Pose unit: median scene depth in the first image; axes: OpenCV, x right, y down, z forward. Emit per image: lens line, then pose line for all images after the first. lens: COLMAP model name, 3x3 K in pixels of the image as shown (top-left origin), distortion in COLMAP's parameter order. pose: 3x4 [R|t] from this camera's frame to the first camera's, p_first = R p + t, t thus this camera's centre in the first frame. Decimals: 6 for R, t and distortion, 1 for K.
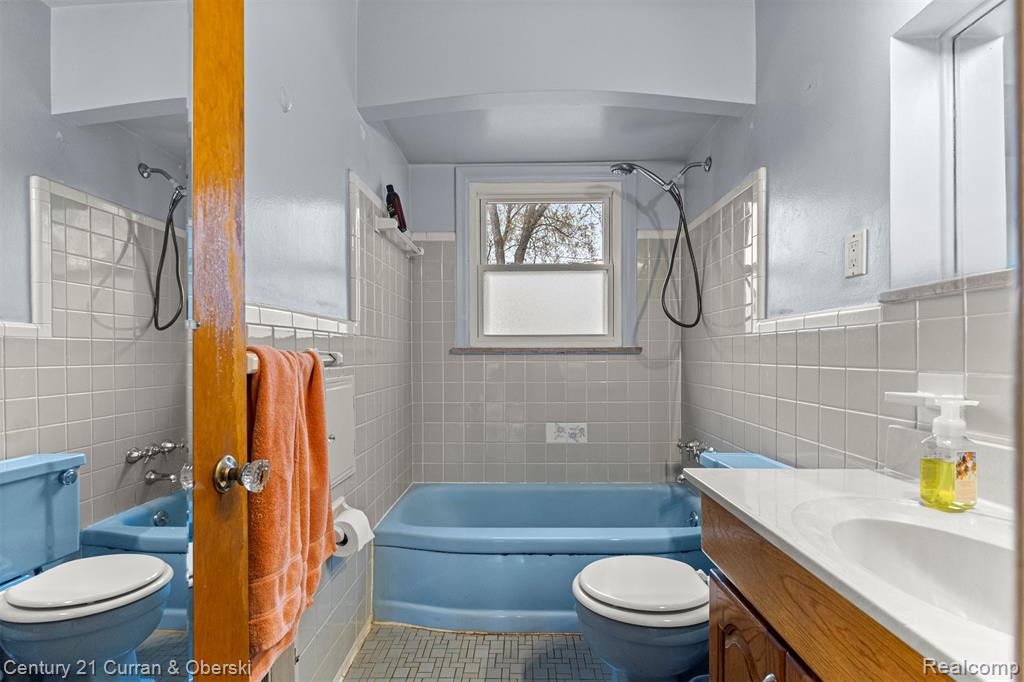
lens RADIAL K [[469.9, 0, 512.3], [0, 469.9, 351.2], [0, 0, 1]] dist [-0.005001, -0.000764]
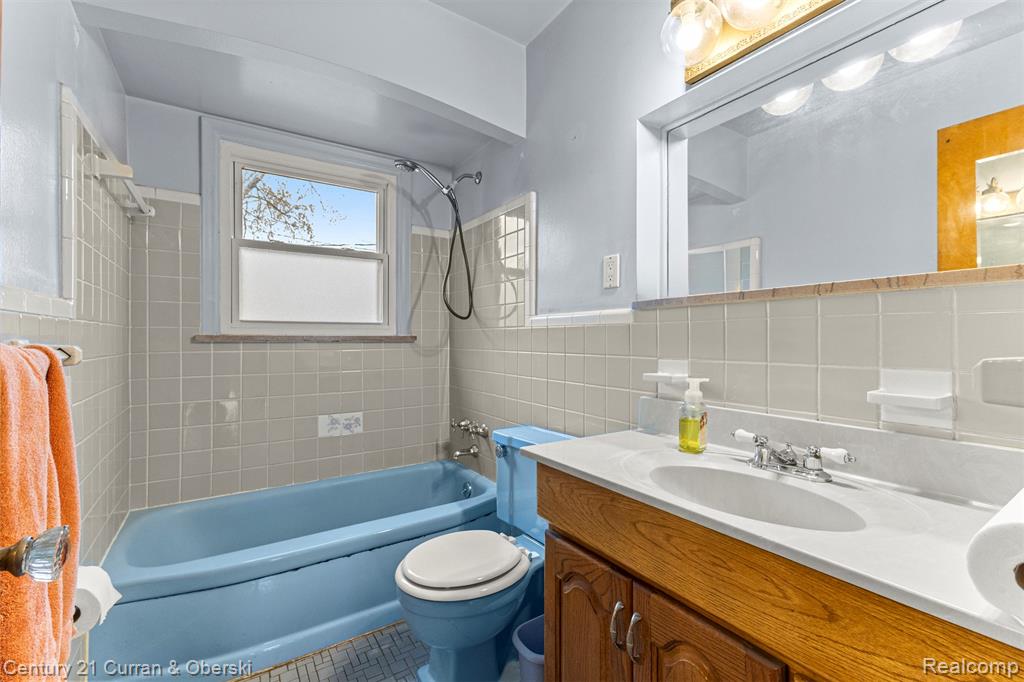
lens RADIAL K [[444.3, 0, 512.7], [0, 444.3, 332.4], [0, 0, 1]] dist [0.006977, -0.000431]
pose [[0.828535, 0.011222, 0.559825, -0.119214], [-0.006549, 0.999925, -0.010351, -0.008668], [-0.559899, 0.004910, 0.828546, 0.050810]]
